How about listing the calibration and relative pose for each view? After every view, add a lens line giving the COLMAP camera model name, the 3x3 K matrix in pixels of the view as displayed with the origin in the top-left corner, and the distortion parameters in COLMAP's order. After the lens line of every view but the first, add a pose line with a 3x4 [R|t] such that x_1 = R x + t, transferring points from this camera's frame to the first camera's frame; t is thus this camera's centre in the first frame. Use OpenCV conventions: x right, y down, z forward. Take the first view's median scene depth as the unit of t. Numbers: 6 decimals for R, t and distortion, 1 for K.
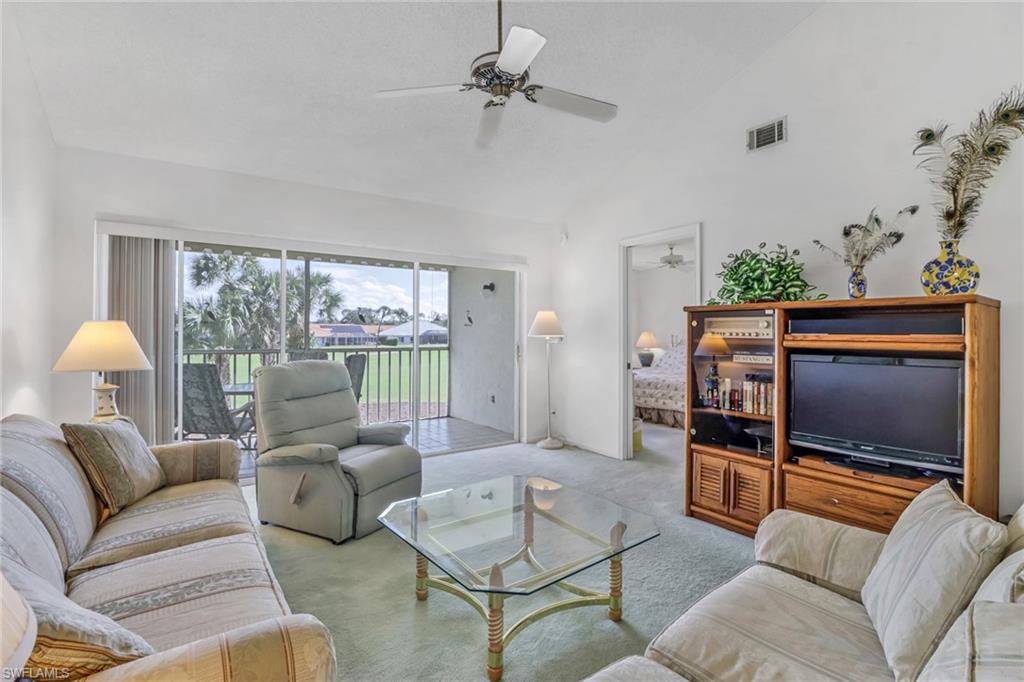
lens RADIAL K [[485.6, 0, 507.7], [0, 485.6, 338.5], [0, 0, 1]] dist [0.000782, -0.013205]
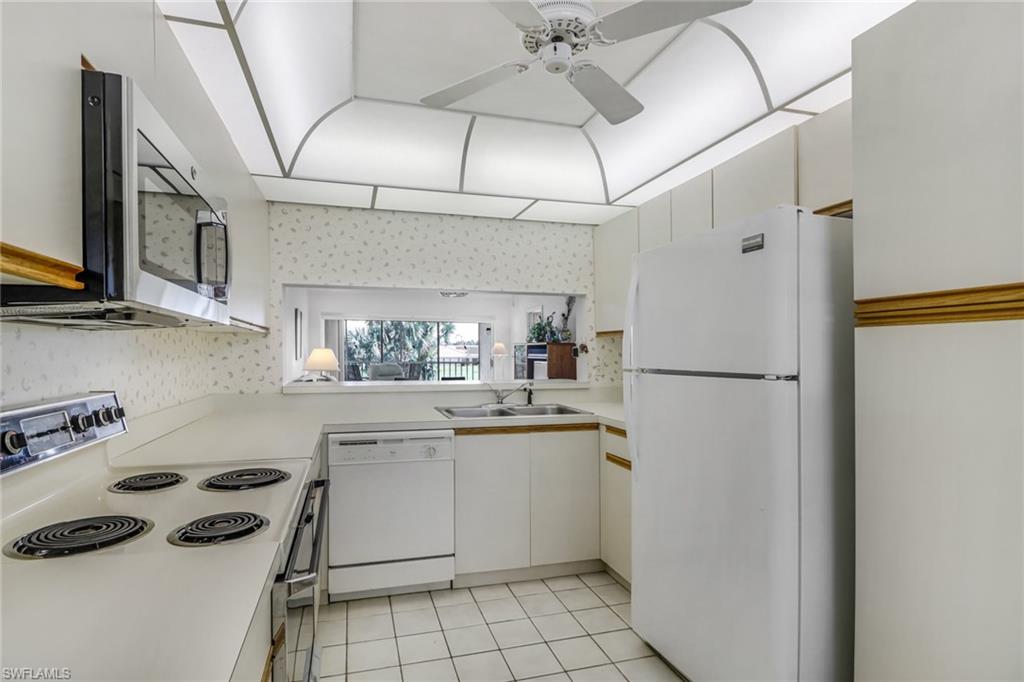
lens RADIAL K [[454.6, 0, 495.3], [0, 454.6, 337.2], [0, 0, 1]] dist [-0.000119, -0.010330]
pose [[0.964094, -0.012196, -0.265282, 0.889542], [0.000093, 0.998960, -0.045591, 0.014267], [0.265562, 0.043929, 0.963092, -1.421182]]
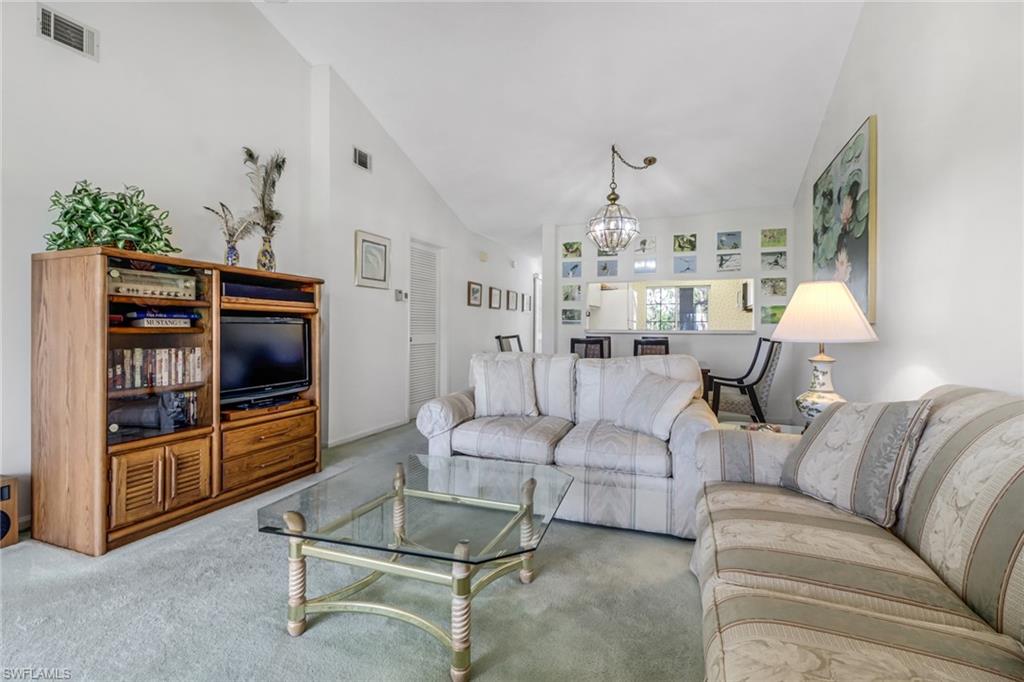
lens RADIAL K [[485.6, 0, 507.7], [0, 485.6, 338.5], [0, 0, 1]] dist [0.000782, -0.013205]
pose [[-0.584020, -0.017971, 0.811540, -0.476306], [0.008163, 0.999574, 0.028009, 0.044197], [-0.811698, 0.022982, -0.583625, 0.871245]]
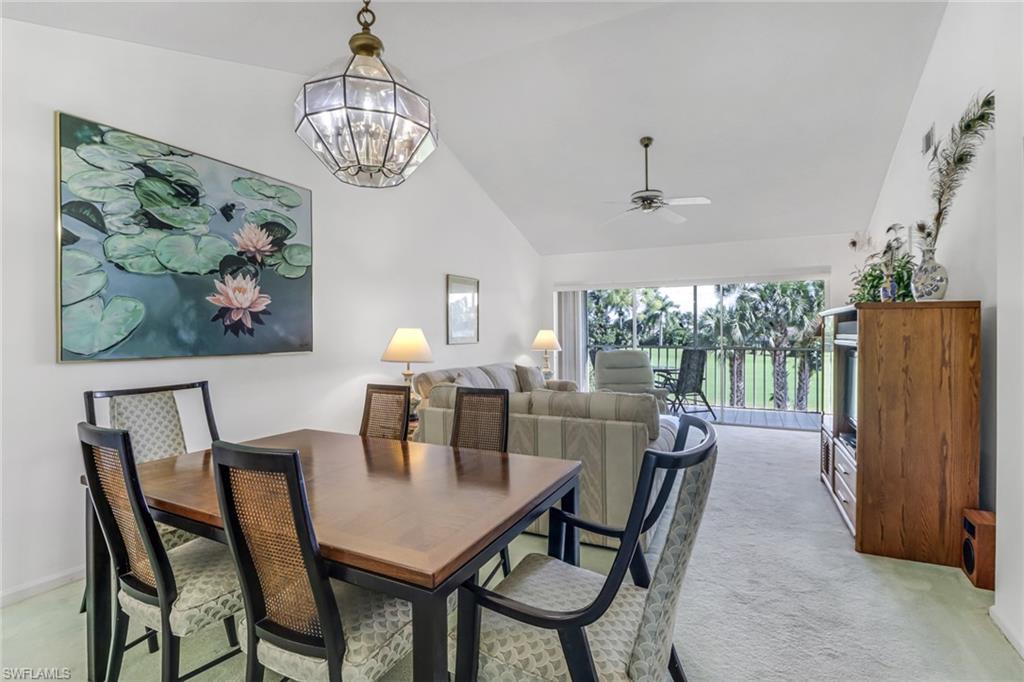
lens RADIAL K [[454.6, 0, 495.3], [0, 454.6, 337.2], [0, 0, 1]] dist [-0.000119, -0.010330]
pose [[0.471345, 0.002254, -0.881946, 0.970639], [-0.010049, 0.999946, -0.002815, 0.010329], [0.881892, 0.010189, 0.471342, -0.282138]]
